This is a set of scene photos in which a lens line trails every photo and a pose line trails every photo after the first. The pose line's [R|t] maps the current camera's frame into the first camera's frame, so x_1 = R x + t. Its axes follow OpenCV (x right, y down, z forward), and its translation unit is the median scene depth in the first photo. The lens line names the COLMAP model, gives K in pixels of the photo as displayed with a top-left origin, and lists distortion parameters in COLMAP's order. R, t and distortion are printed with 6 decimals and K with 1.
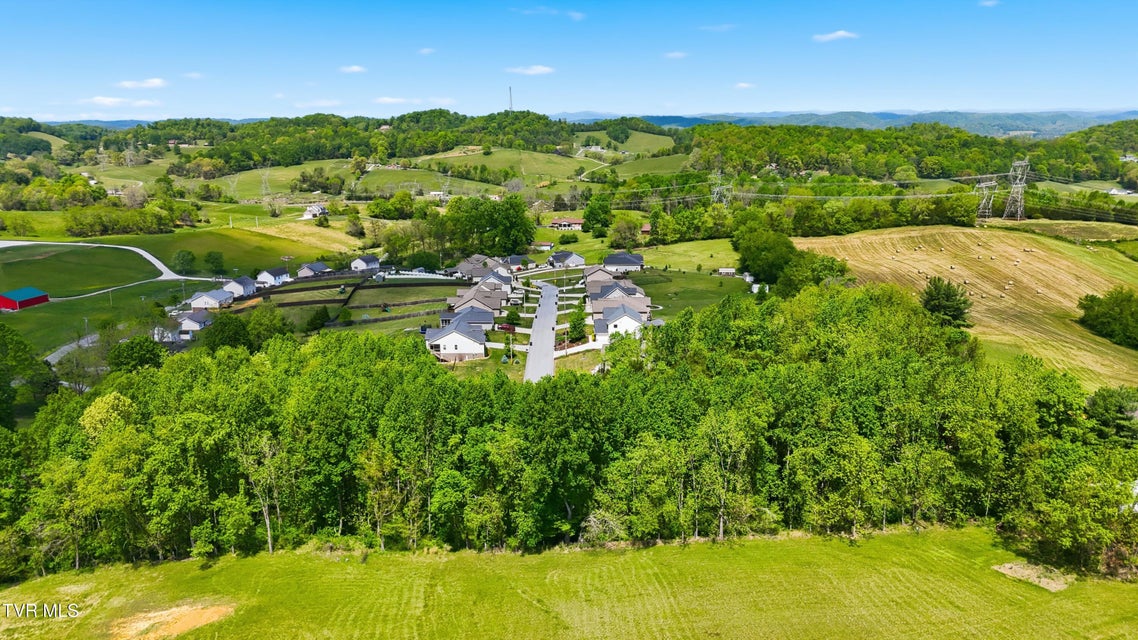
lens RADIAL K [[839.2, 0, 567.9], [0, 839.2, 317.3], [0, 0, 1]] dist [0.079865, -0.075278]
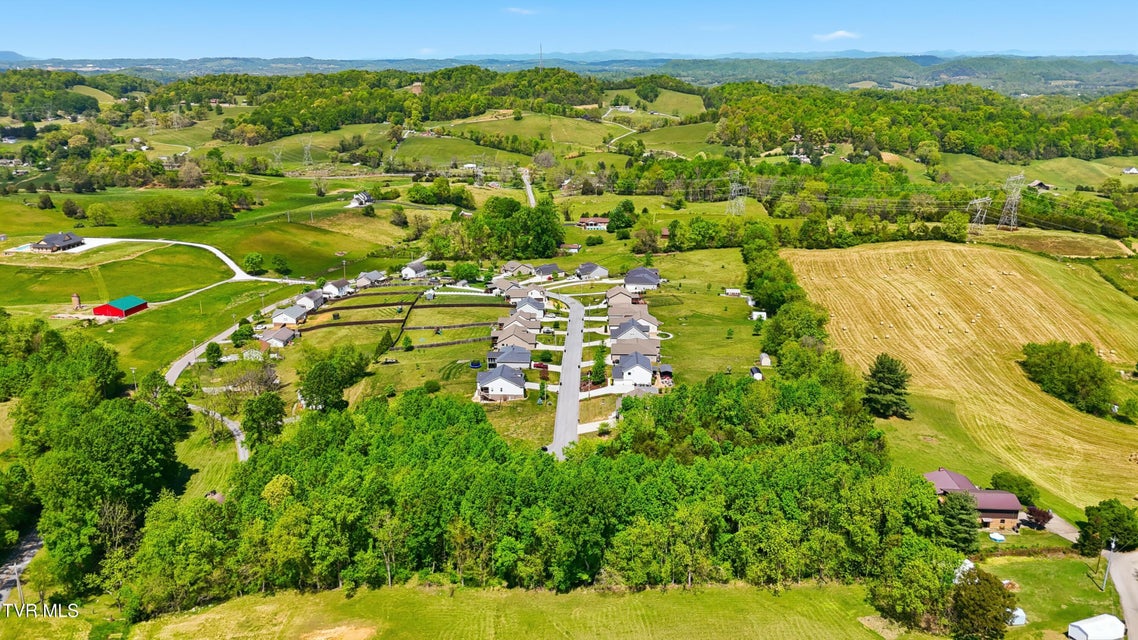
lens RADIAL K [[839.2, 0, 567.9], [0, 839.2, 317.3], [0, 0, 1]] dist [0.079865, -0.075278]
pose [[0.999387, 0.016869, -0.030663, 0.001277], [-0.014737, 0.997544, 0.068470, -0.077618], [0.031743, -0.067976, 0.997182, -0.115902]]
